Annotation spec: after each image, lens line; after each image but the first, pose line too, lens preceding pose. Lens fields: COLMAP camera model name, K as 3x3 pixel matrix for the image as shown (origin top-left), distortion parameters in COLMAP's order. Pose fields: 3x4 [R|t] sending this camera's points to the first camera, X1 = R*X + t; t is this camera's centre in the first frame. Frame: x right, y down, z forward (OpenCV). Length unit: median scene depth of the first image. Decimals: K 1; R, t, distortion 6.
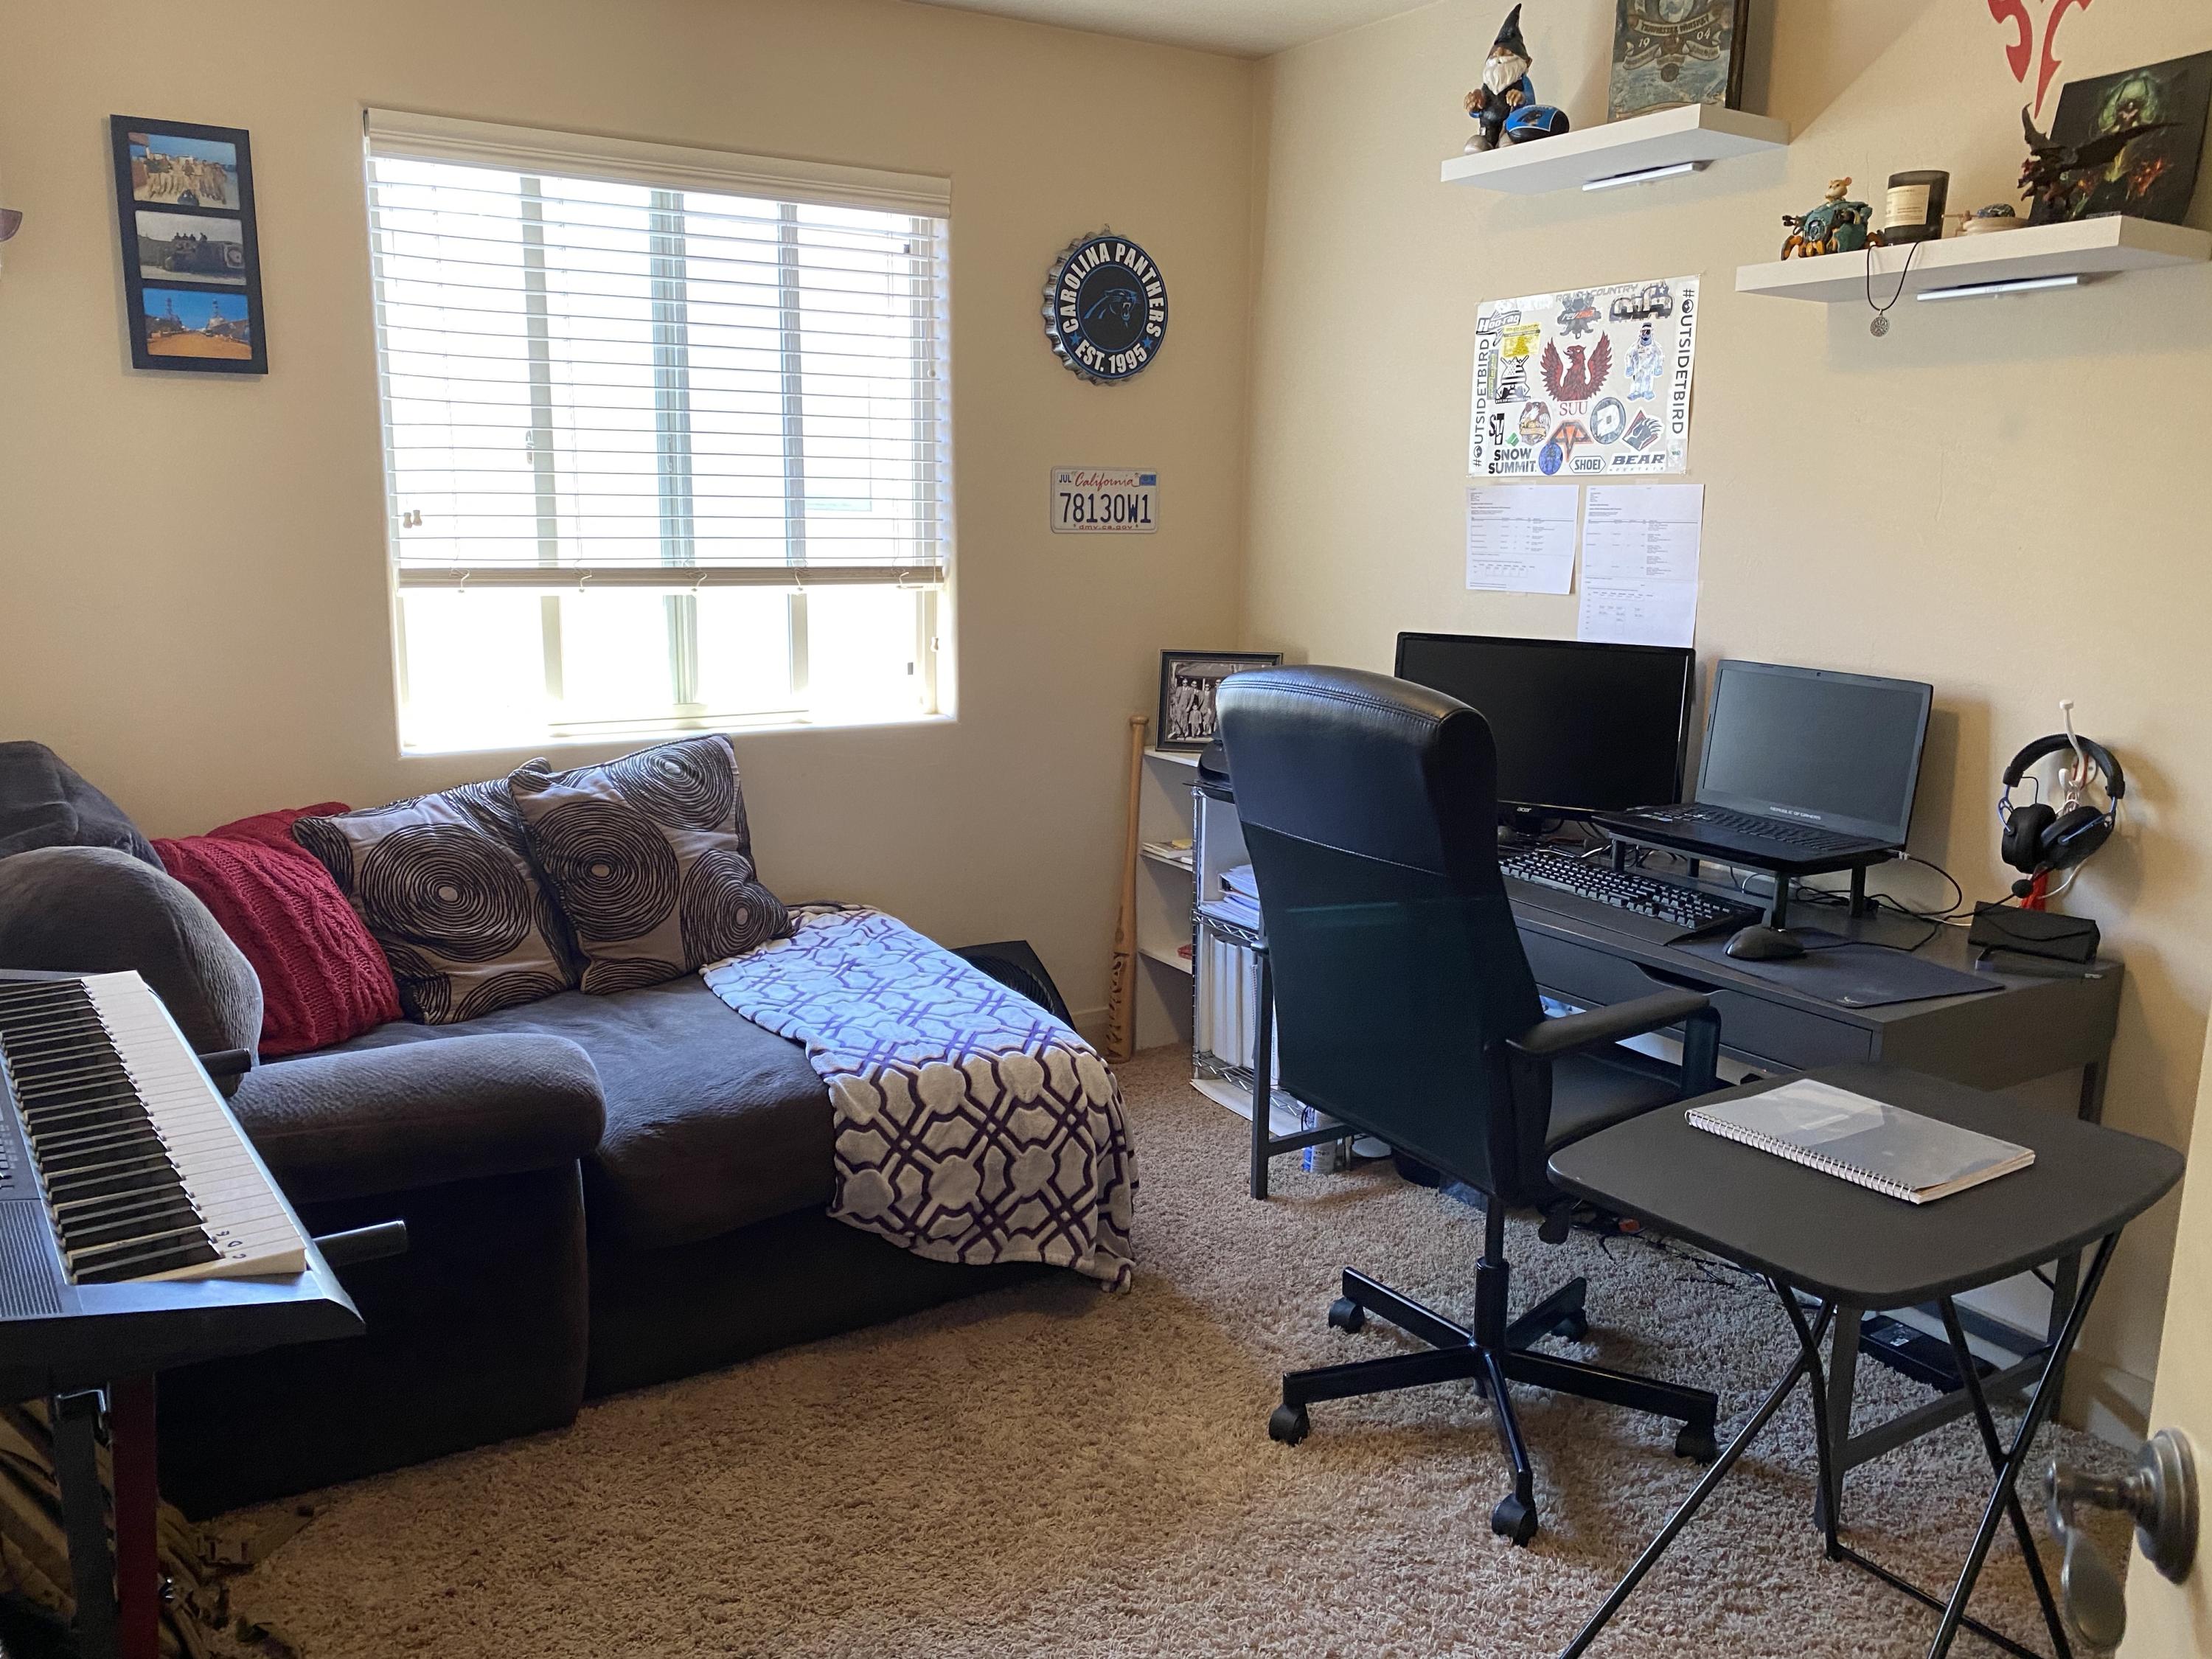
lens RADIAL K [[1742.4, 0, 1103.0], [0, 1742.4, 834.4], [0, 0, 1]] dist [0.002580, 0.000741]
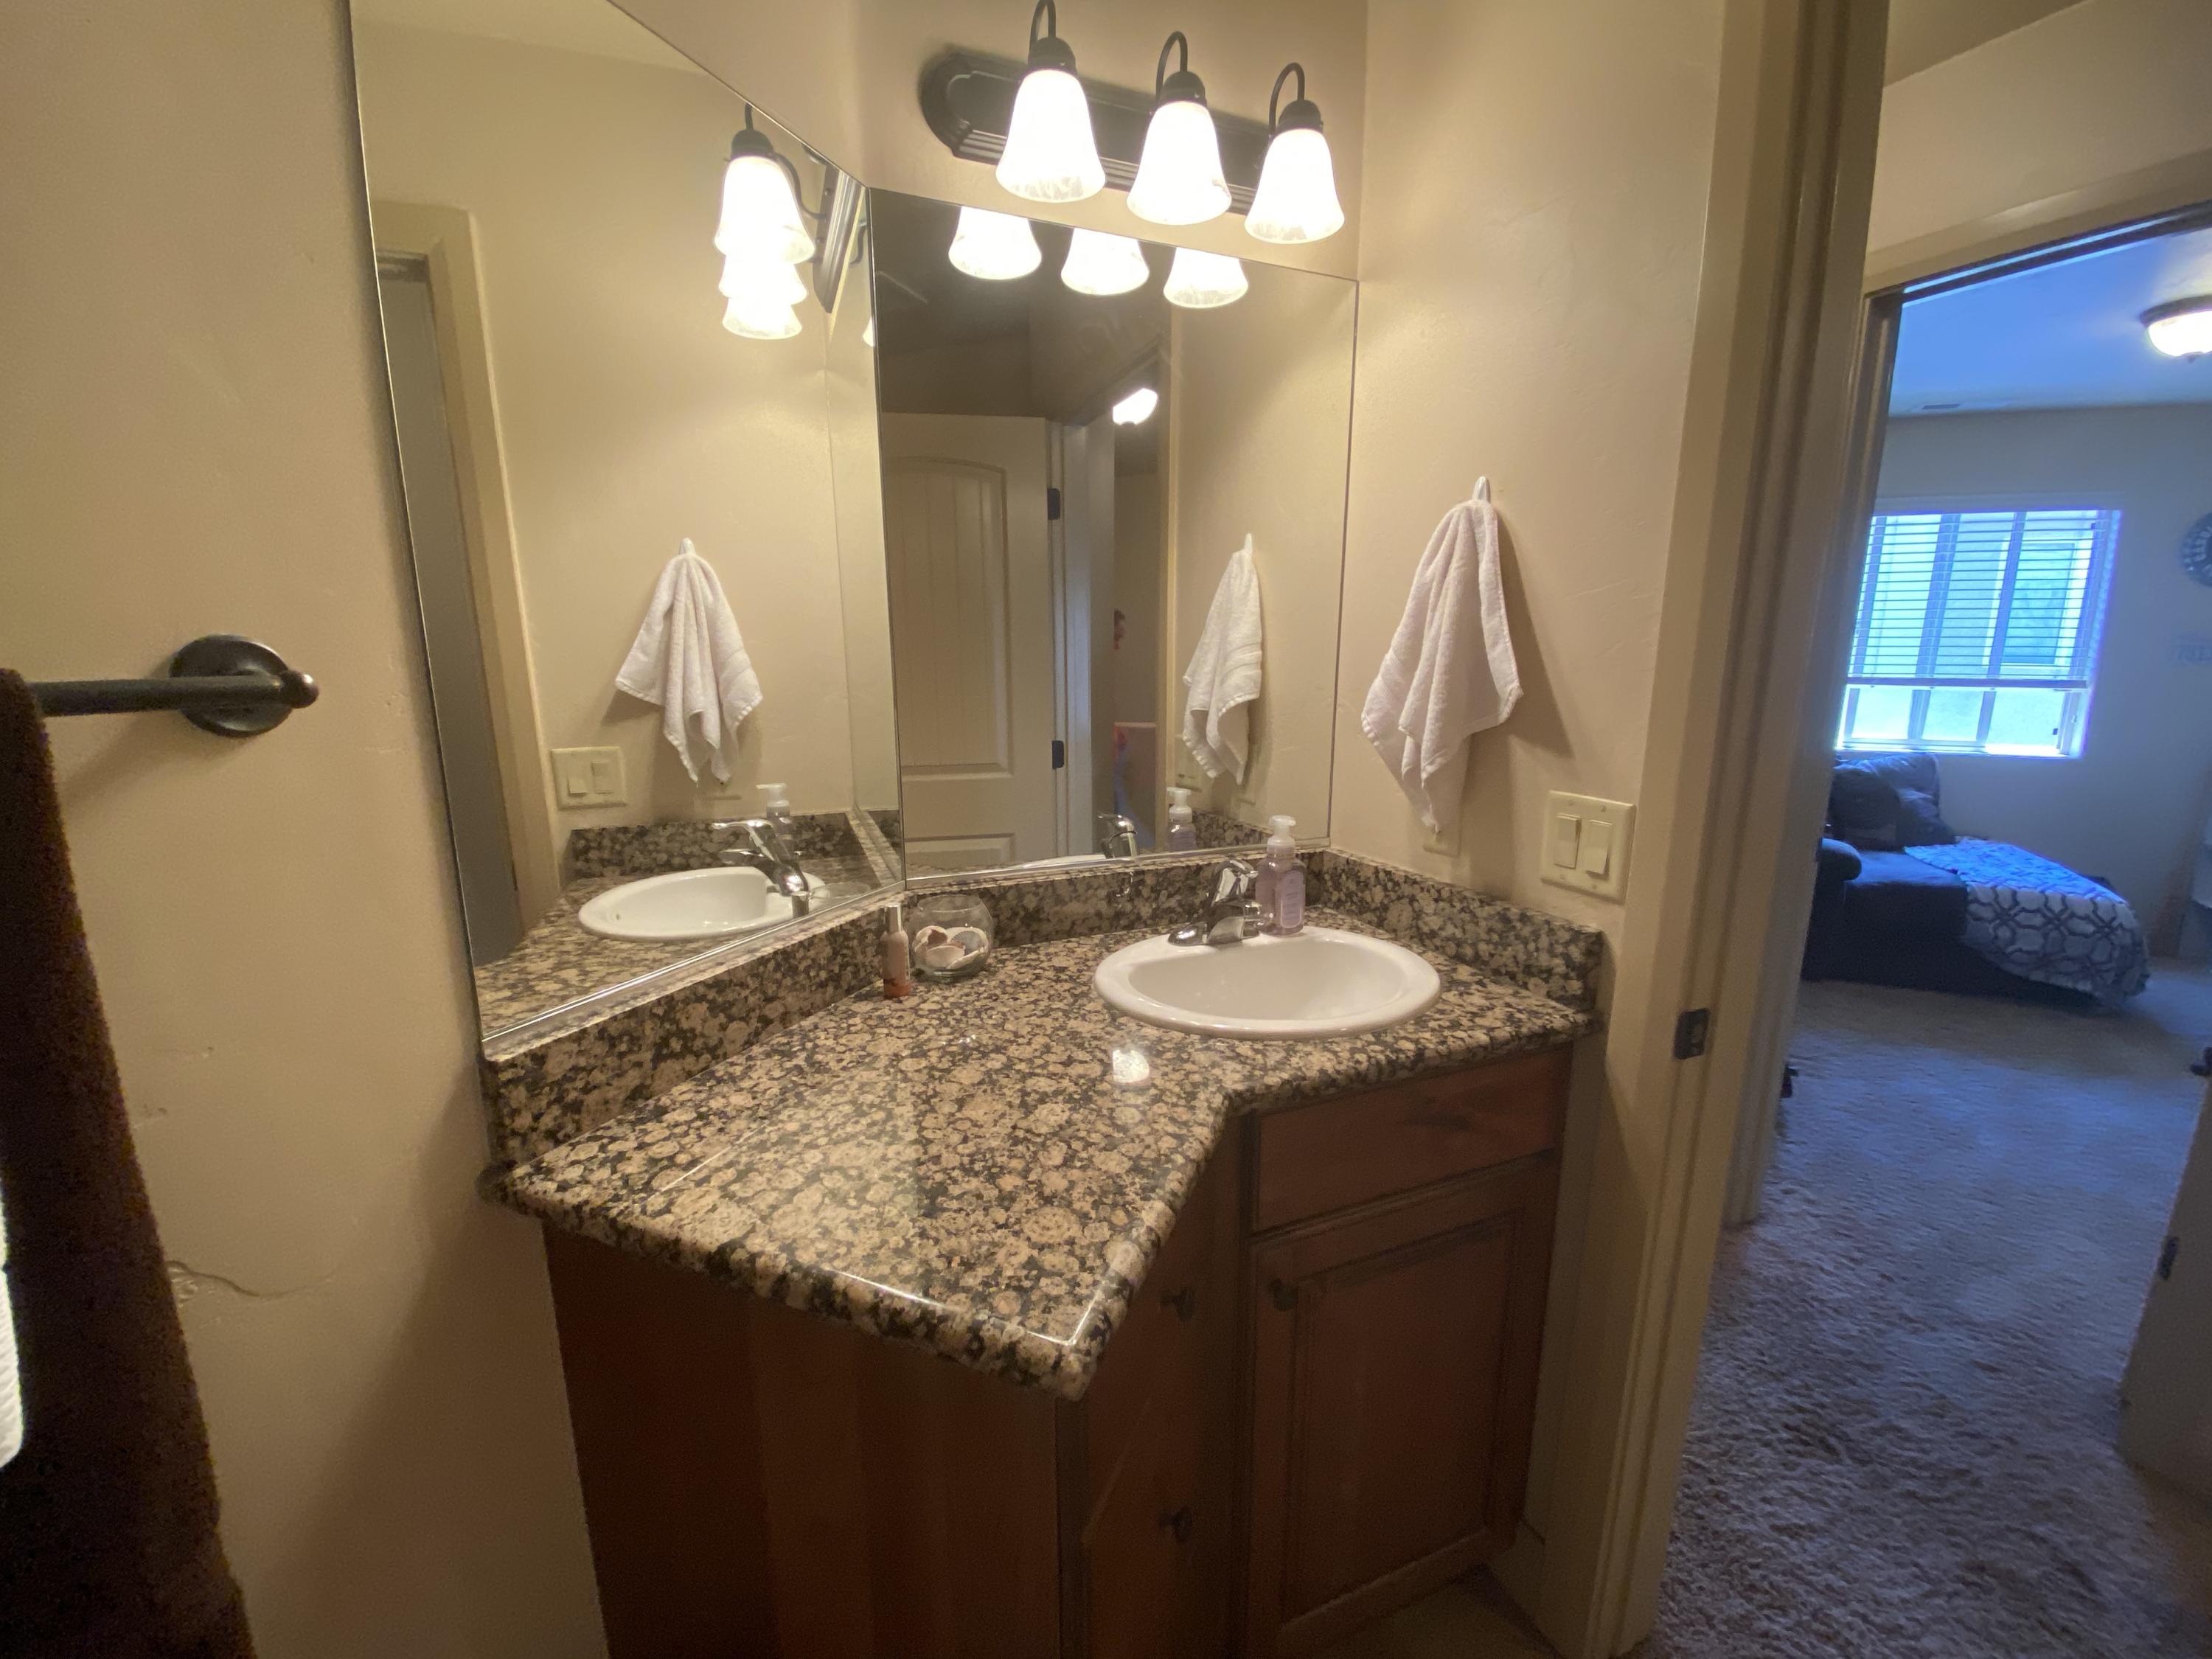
lens RADIAL K [[899.1, 0, 1104.8], [0, 899.1, 840.5], [0, 0, 1]] dist [0.017832, -0.019390]
pose [[0.590309, 0.149766, -0.793162, 0.106655], [-0.145041, 0.986323, 0.078293, 0.143395], [0.794040, 0.068824, 0.603957, -0.656715]]
